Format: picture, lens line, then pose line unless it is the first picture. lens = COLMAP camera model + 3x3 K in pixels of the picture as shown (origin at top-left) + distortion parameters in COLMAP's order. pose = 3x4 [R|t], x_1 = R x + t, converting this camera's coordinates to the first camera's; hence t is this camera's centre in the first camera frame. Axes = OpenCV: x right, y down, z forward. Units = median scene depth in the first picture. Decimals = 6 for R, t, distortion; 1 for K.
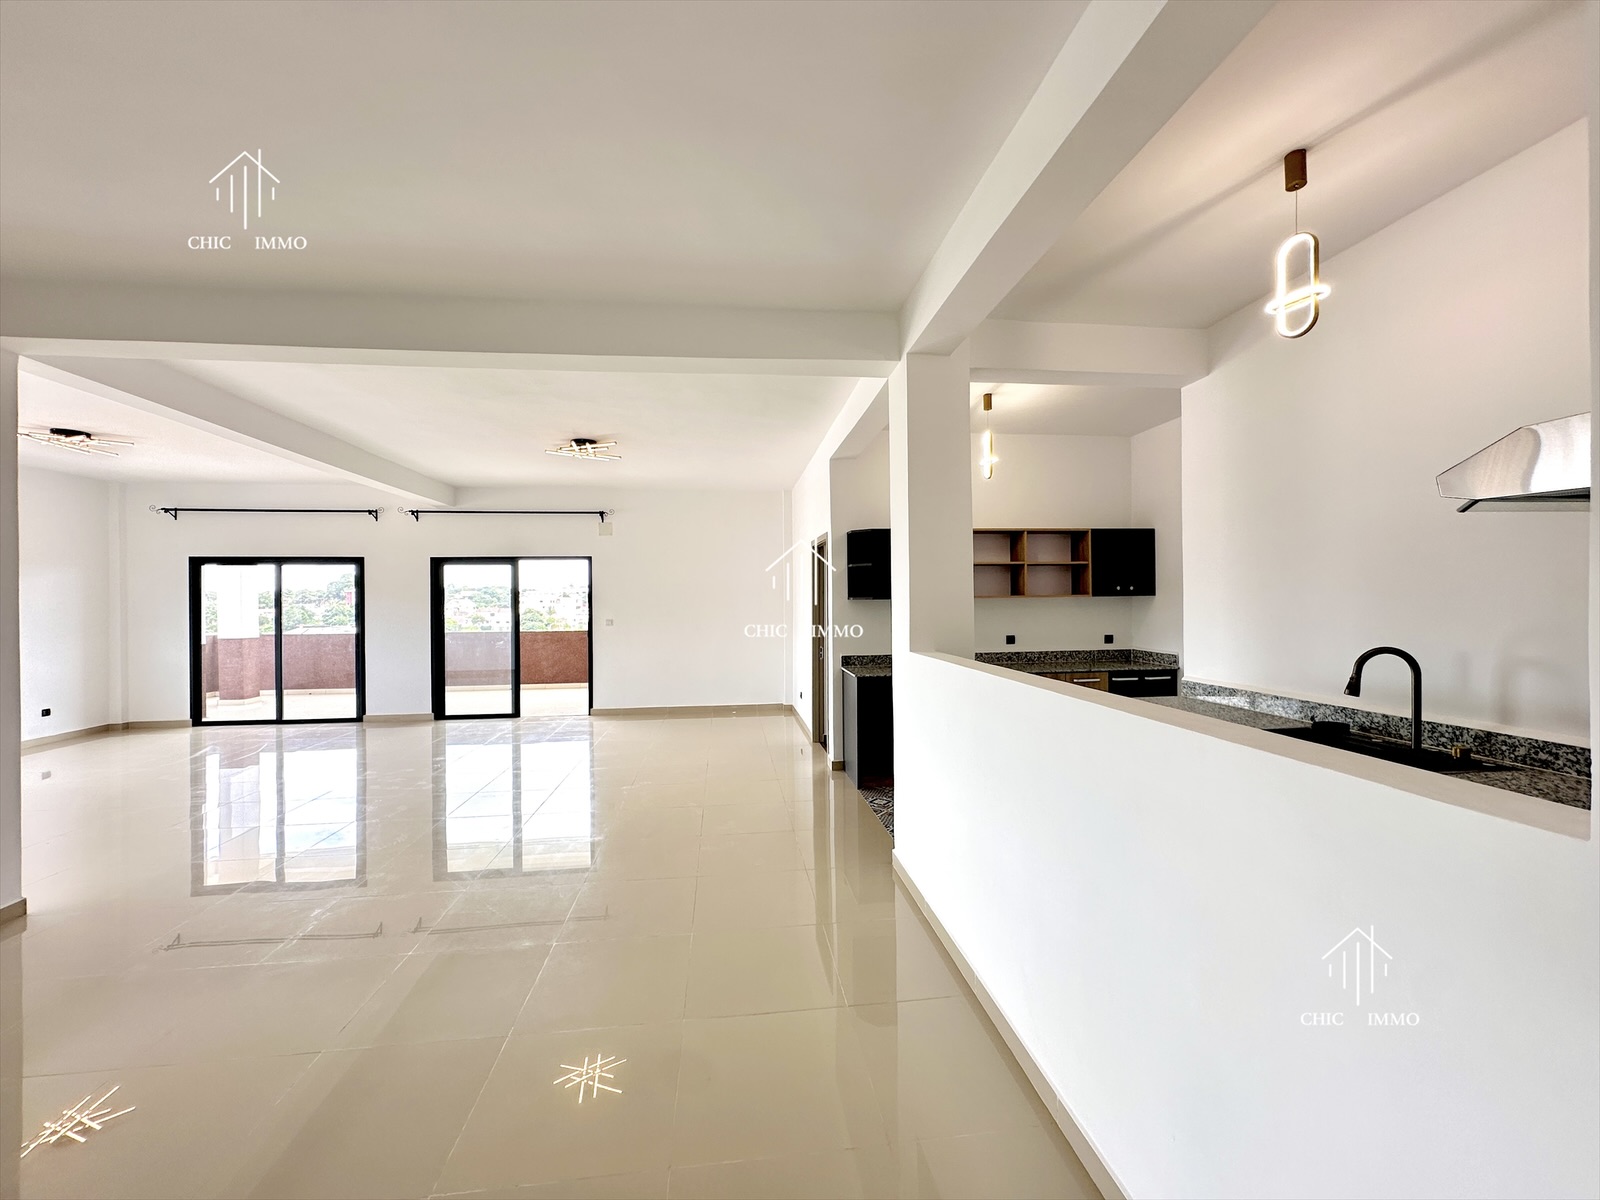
lens RADIAL K [[641.3, 0, 800.0], [0, 641.3, 600.0], [0, 0, 1]] dist [-0.001075, -0.000084]
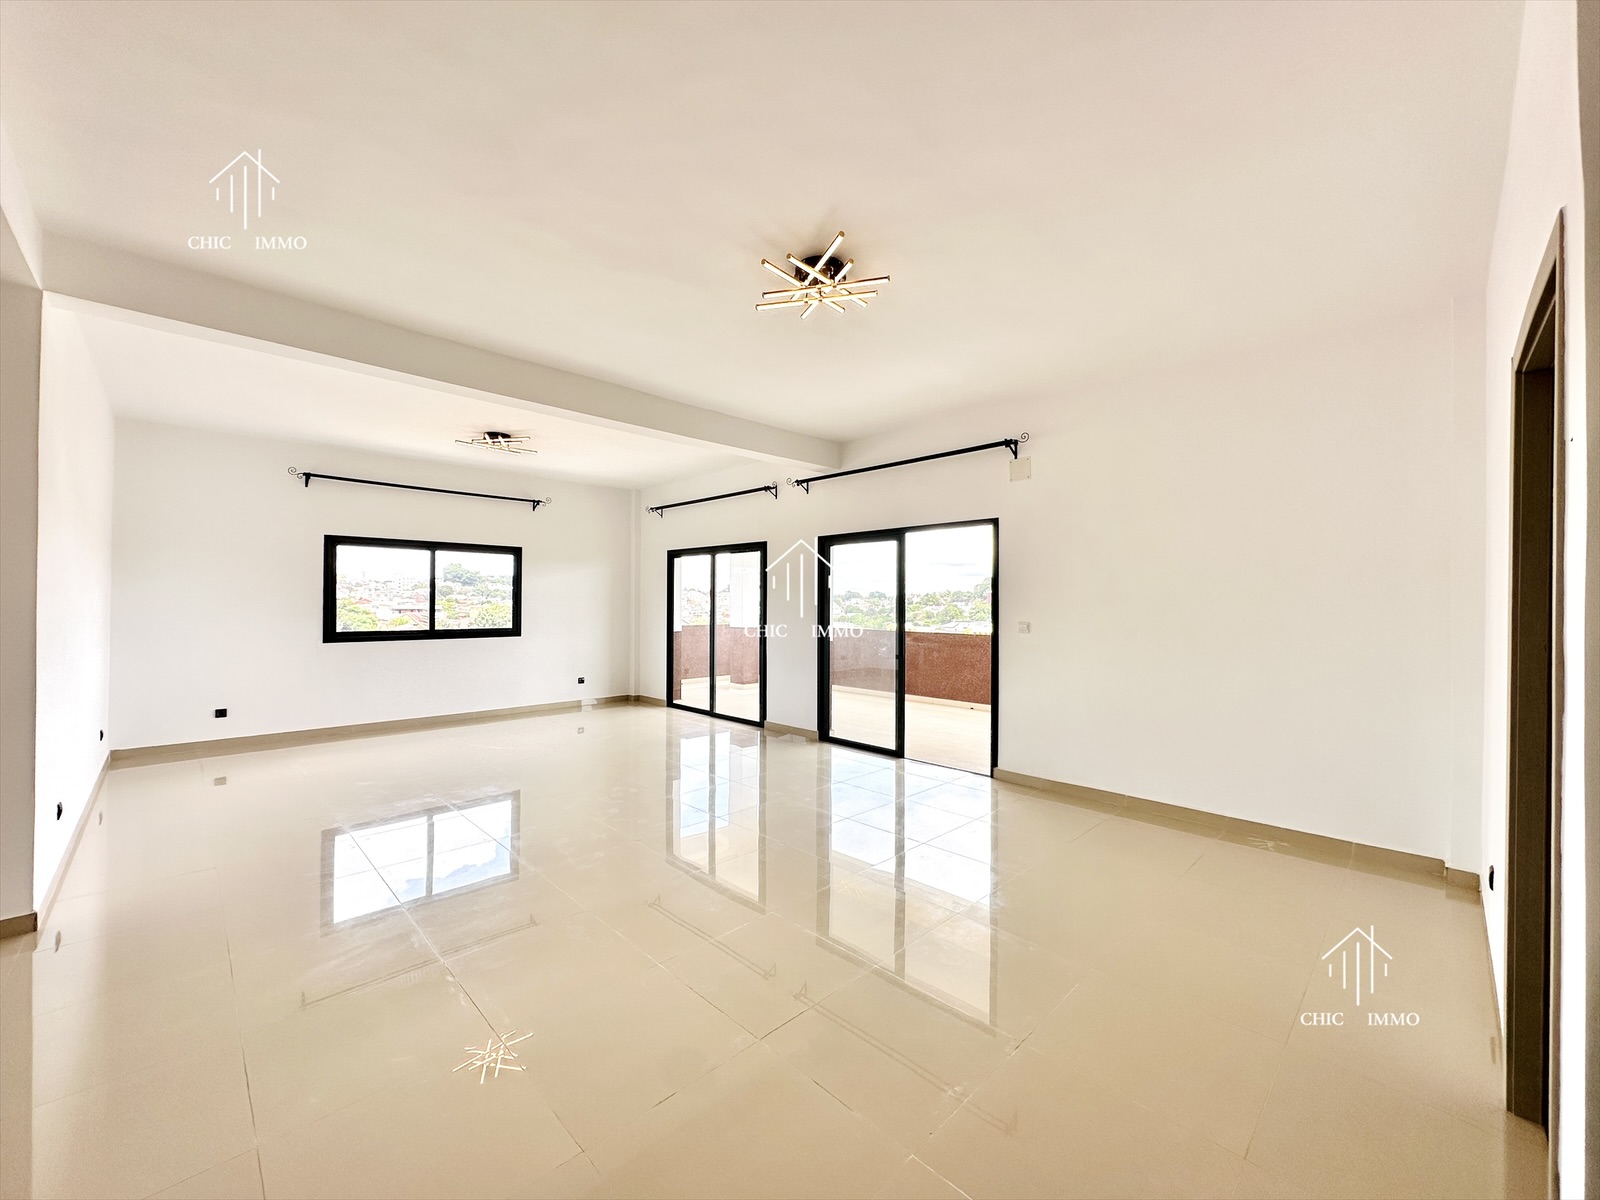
lens RADIAL K [[641.3, 0, 800.0], [0, 641.3, 600.0], [0, 0, 1]] dist [-0.001075, -0.000084]
pose [[0.614102, 0.008602, -0.789179, 0.044298], [-0.009937, 0.999946, 0.003168, 0.010298], [0.789164, 0.005897, 0.614154, 0.486320]]
